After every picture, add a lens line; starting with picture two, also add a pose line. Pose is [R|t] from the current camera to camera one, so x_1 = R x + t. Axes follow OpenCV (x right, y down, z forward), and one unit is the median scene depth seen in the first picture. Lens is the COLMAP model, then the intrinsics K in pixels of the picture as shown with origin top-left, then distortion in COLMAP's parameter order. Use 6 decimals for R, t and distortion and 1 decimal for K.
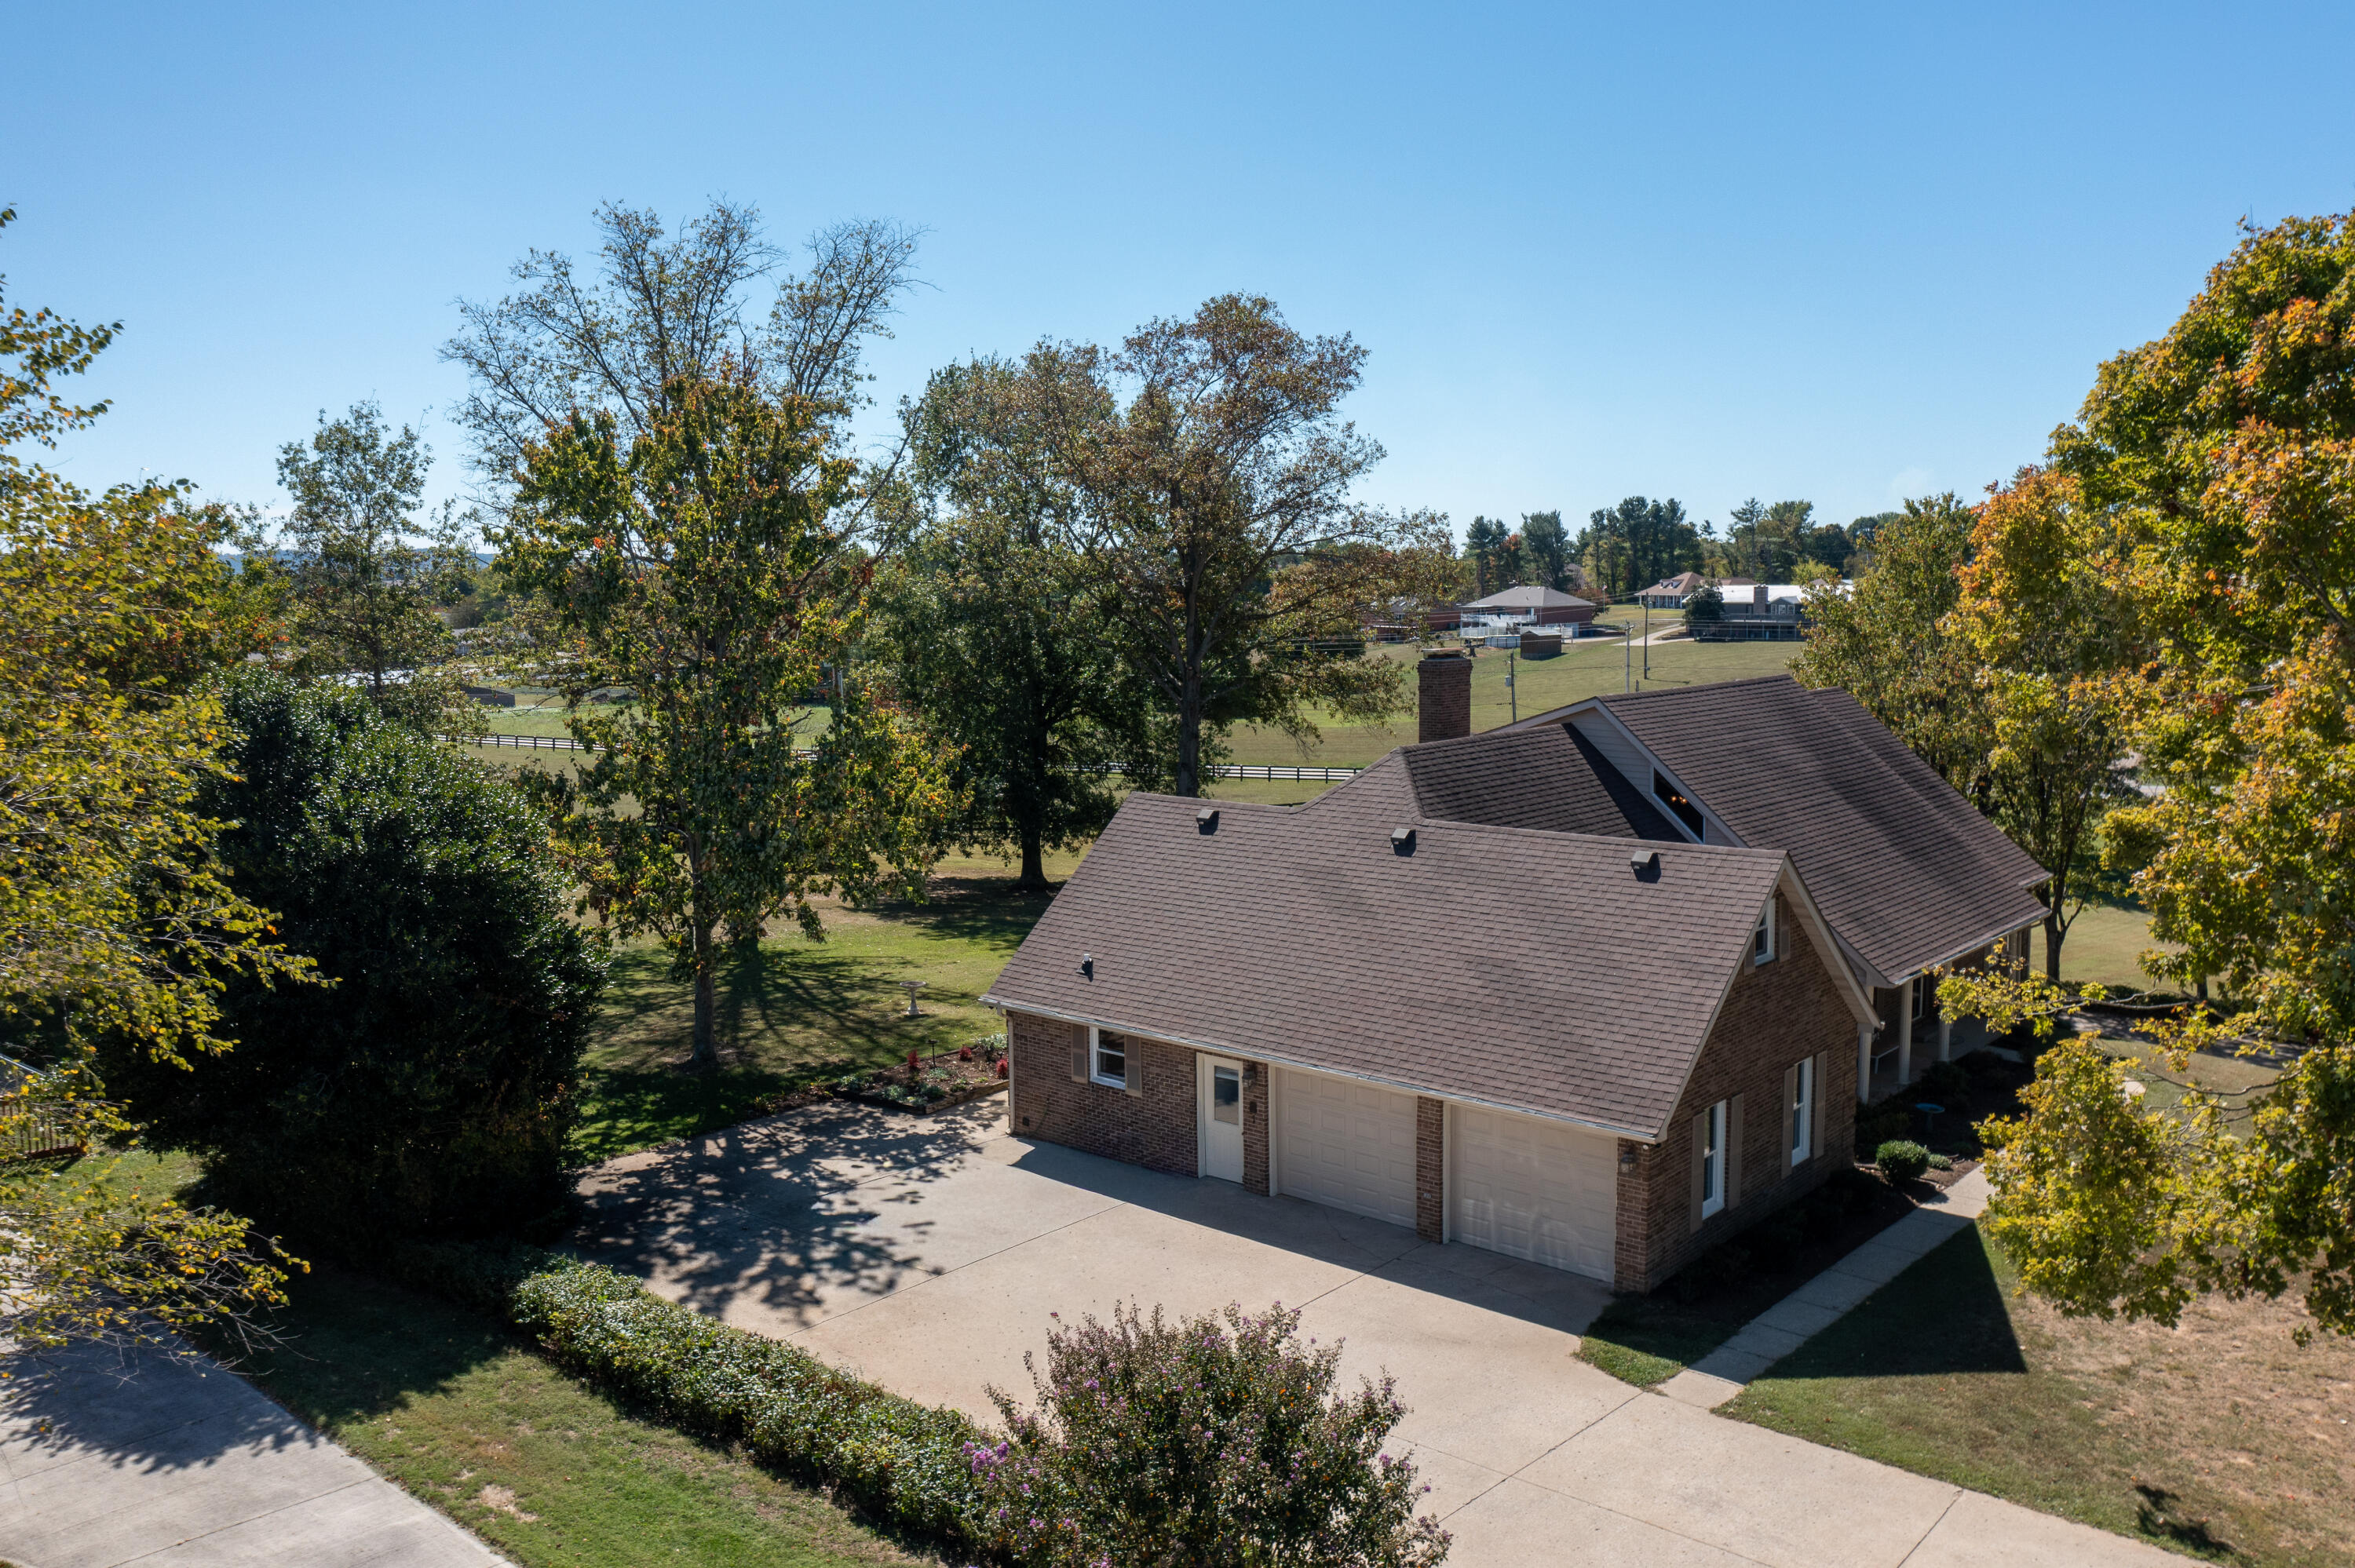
lens RADIAL K [[1890.7, 0, 1173.7], [0, 1890.7, 765.4], [0, 0, 1]] dist [-0.014011, 0.006513]
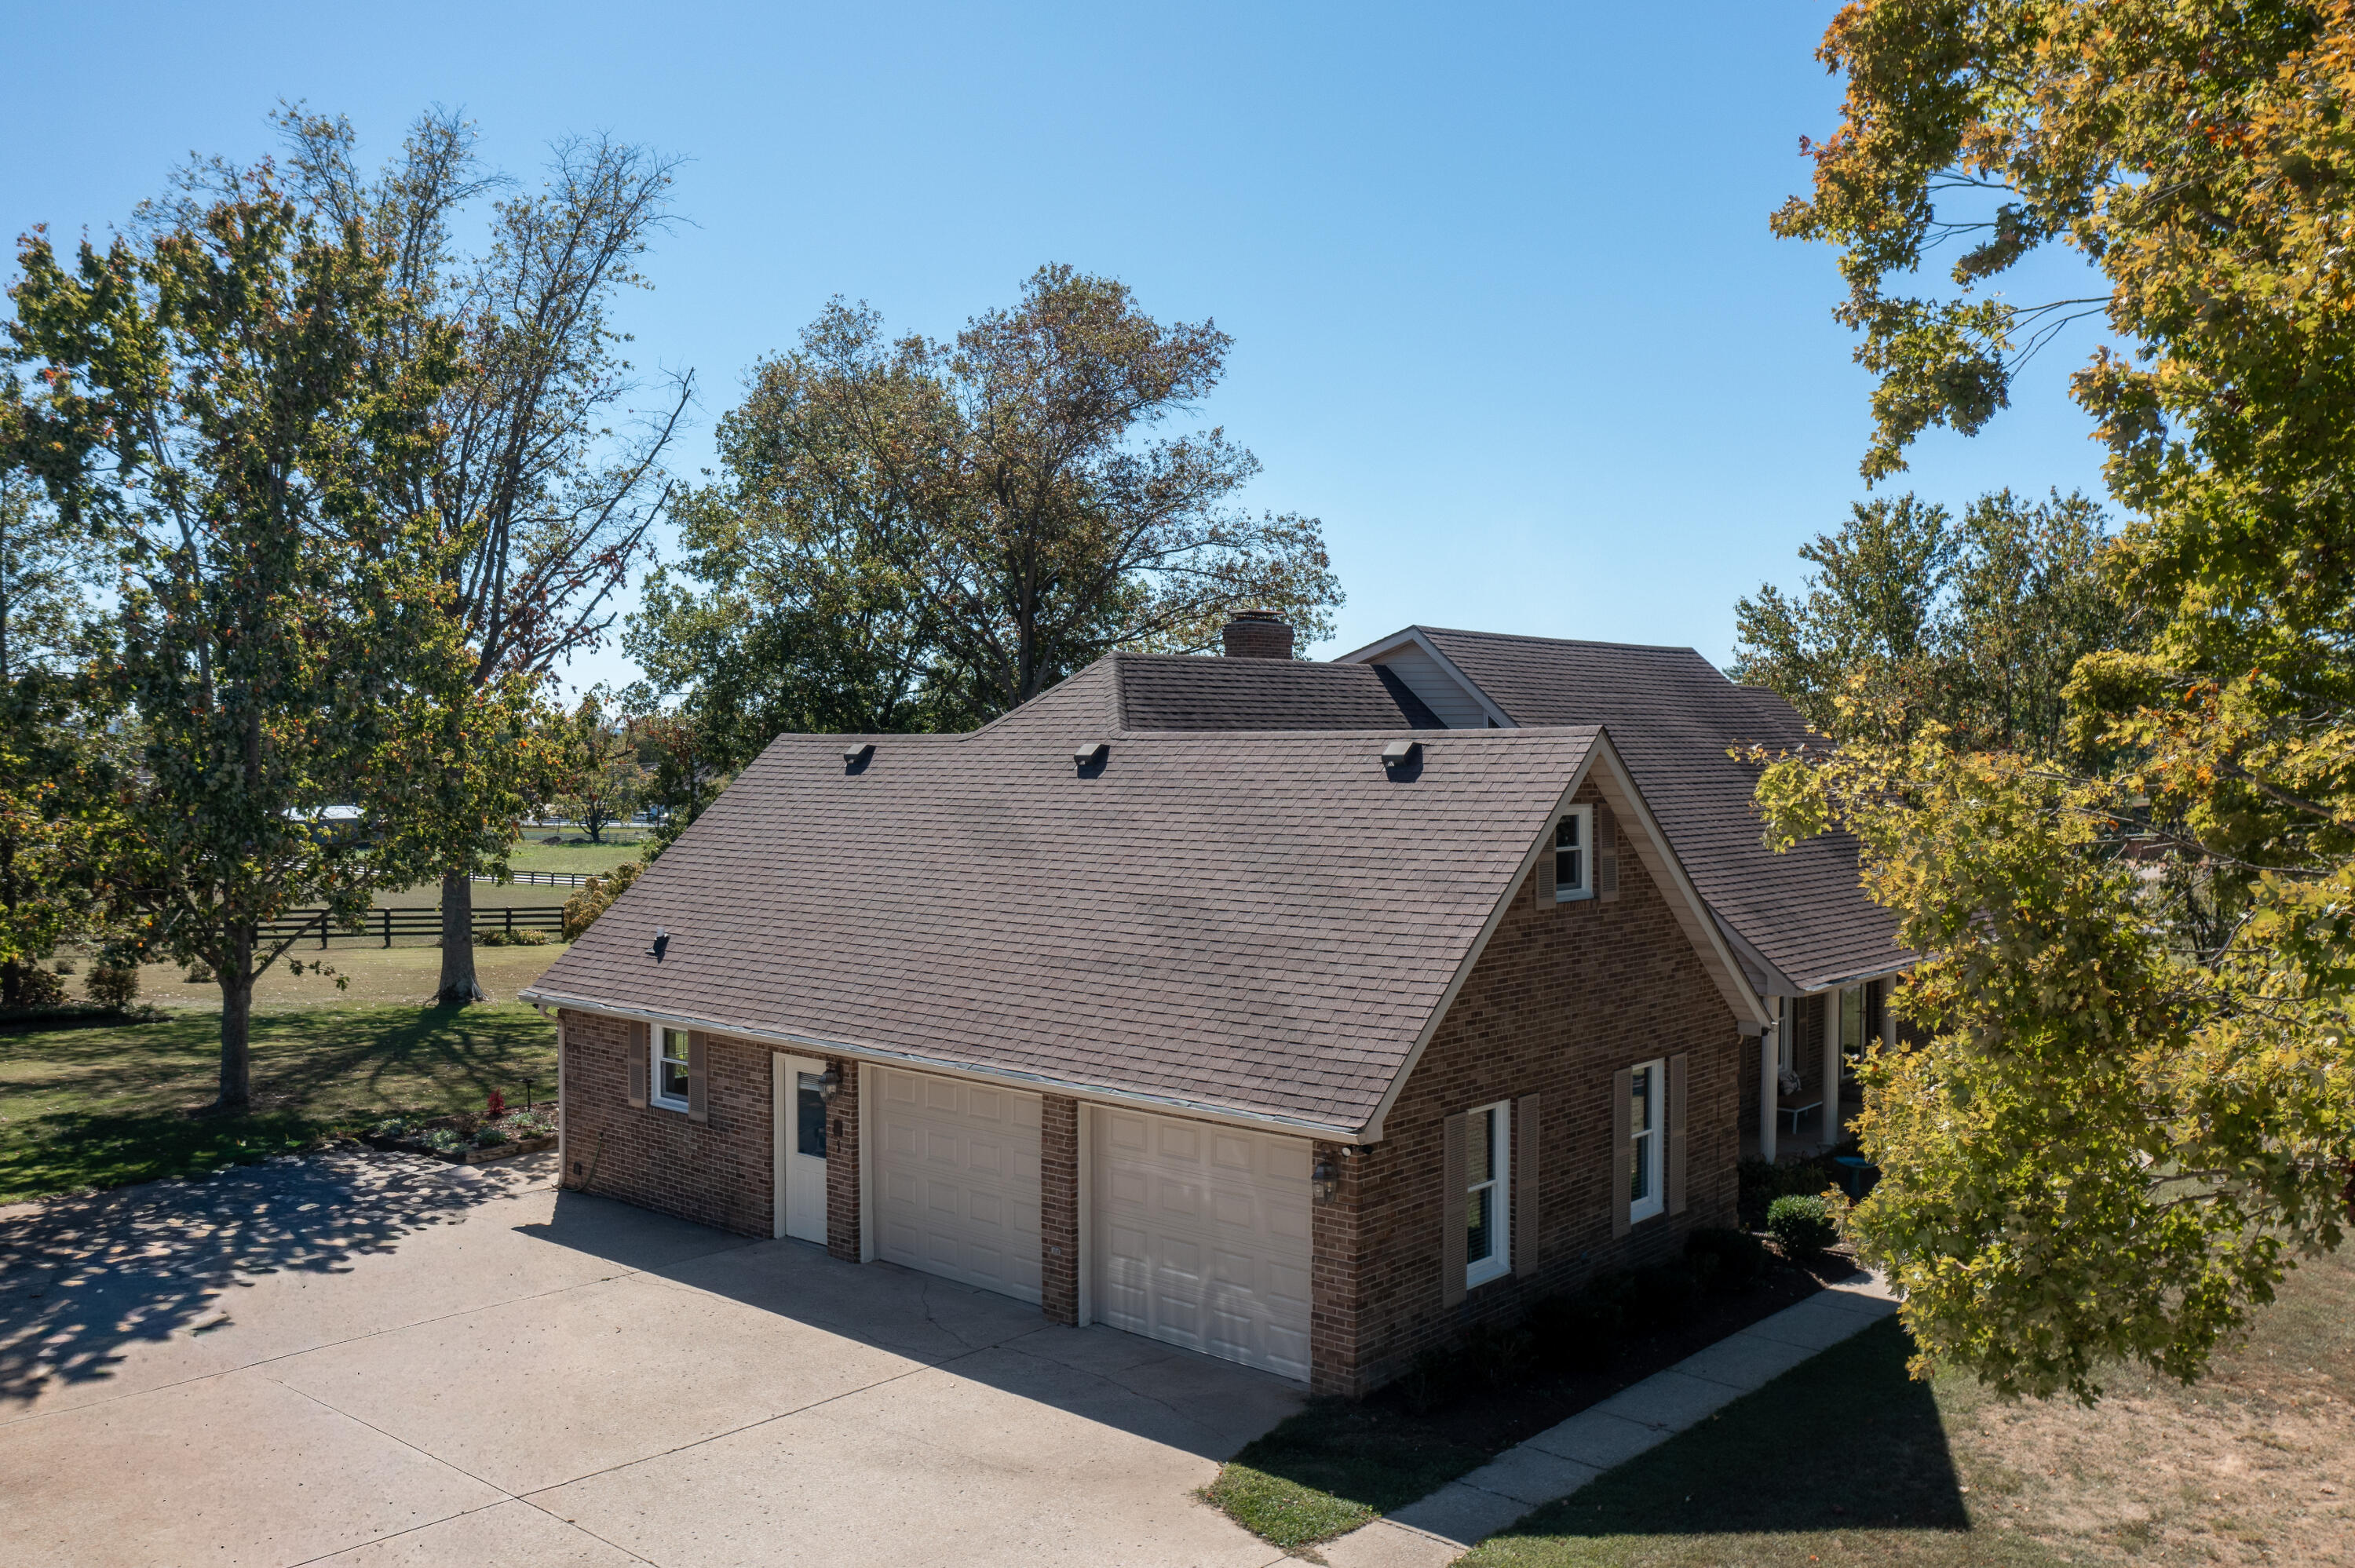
lens RADIAL K [[1879.7, 0, 1177.5], [0, 1879.7, 784.0], [0, 0, 1]] dist [-0.005551, -0.001564]
pose [[0.999954, 0.009174, -0.002925, 0.153788], [-0.009386, 0.996455, -0.083605, 0.105843], [0.002147, 0.083628, 0.996495, 0.298624]]
